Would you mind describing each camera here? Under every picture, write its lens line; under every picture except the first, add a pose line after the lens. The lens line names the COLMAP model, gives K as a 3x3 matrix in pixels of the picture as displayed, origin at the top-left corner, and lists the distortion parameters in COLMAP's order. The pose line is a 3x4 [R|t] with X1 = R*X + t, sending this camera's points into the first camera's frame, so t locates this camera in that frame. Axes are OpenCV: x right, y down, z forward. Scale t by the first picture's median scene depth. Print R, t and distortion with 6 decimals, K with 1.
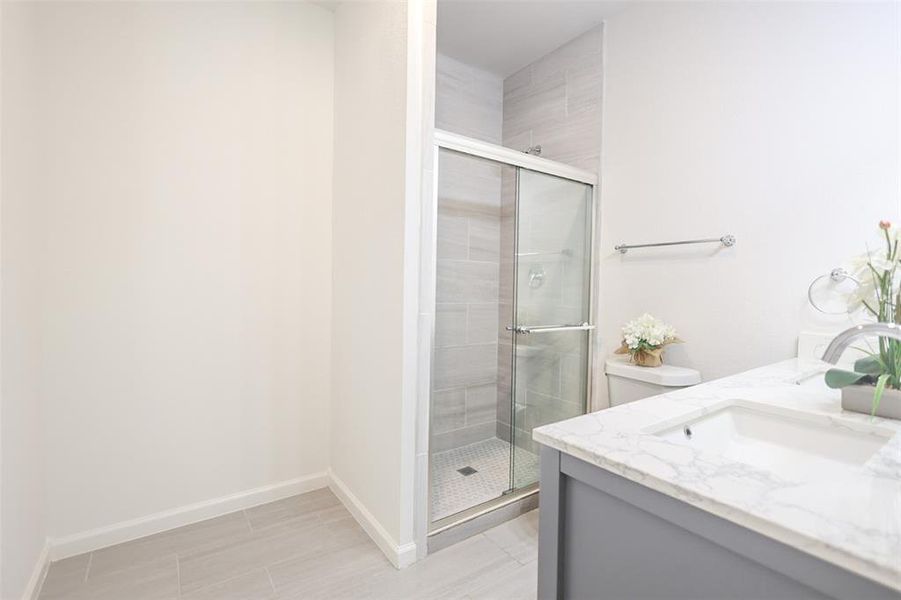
lens RADIAL K [[417.6, 0, 450.5], [0, 417.6, 300.0], [0, 0, 1]] dist [0.000247, -0.000269]
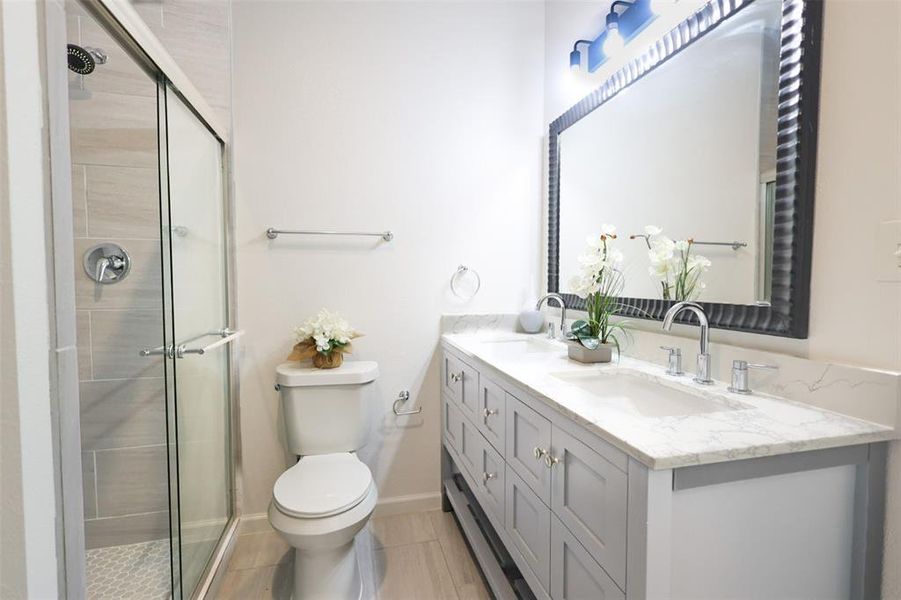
lens RADIAL K [[417.6, 0, 450.5], [0, 417.6, 300.0], [0, 0, 1]] dist [0.000247, -0.000269]
pose [[0.365788, -0.058516, 0.928857, -0.181339], [0.038802, 0.998113, 0.047598, -0.013189], [-0.929889, 0.018631, 0.367368, 0.286348]]
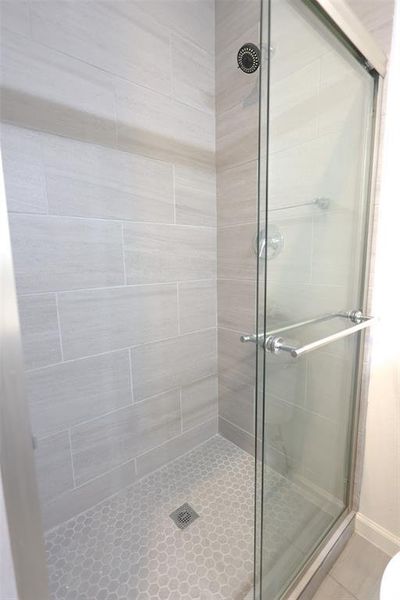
lens RADIAL K [[278.1, 0, 200.0], [0, 278.1, 300.0], [0, 0, 1]] dist [0.000247, -0.000269]
pose [[0.996243, -0.046160, 0.073277, 0.043516], [0.037401, 0.992462, 0.116708, -0.017796], [-0.078112, -0.113528, 0.990459, 0.491263]]
